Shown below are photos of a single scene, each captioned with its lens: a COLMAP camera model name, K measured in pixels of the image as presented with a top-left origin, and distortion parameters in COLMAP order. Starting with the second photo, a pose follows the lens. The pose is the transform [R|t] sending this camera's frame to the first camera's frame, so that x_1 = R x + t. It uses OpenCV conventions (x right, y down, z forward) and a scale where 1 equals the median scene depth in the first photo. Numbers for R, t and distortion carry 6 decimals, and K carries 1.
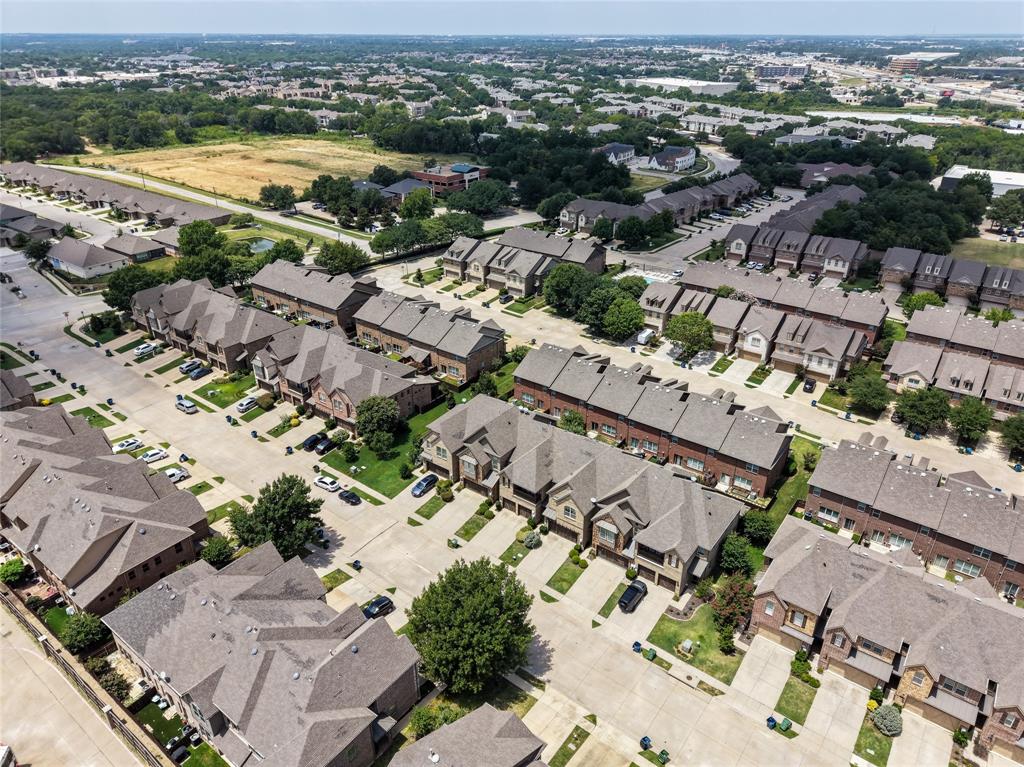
lens RADIAL K [[707.8, 0, 511.3], [0, 707.8, 383.2], [0, 0, 1]] dist [0.006105, 0.000148]
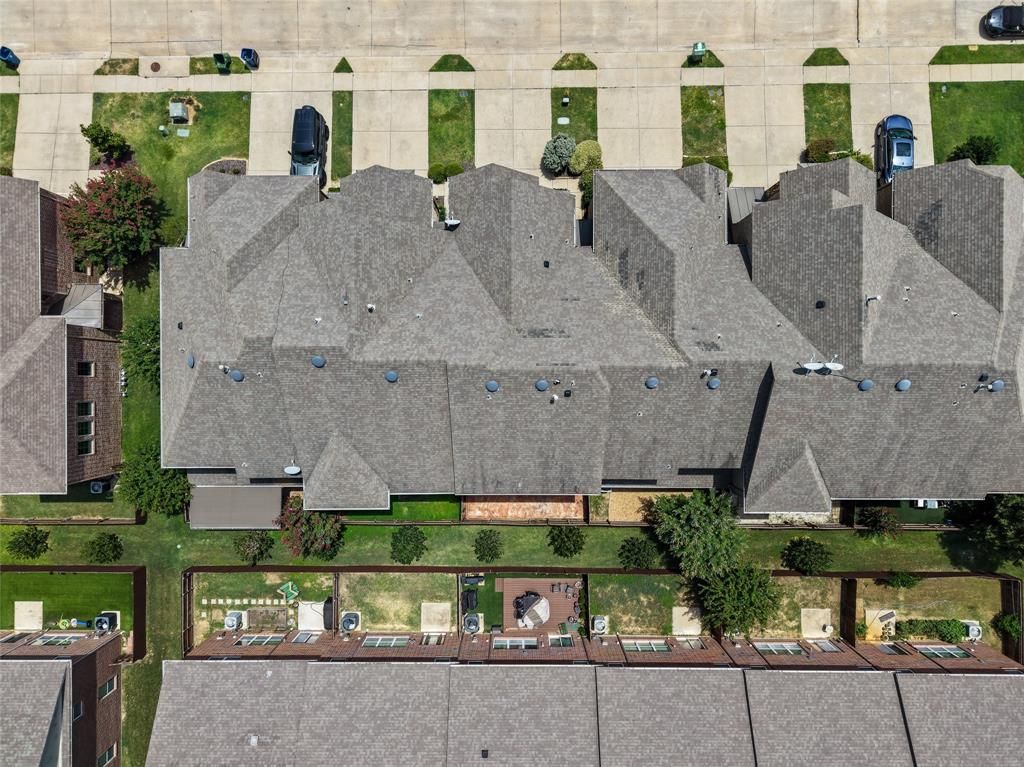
lens RADIAL K [[707.8, 0, 511.8], [0, 707.8, 383.6], [0, 0, 1]] dist [0.006105, 0.000148]
pose [[-0.790083, 0.612541, 0.023732, 0.153720], [-0.264768, -0.375914, 0.888024, -0.260575], [0.552872, 0.695329, 0.459185, 1.002892]]
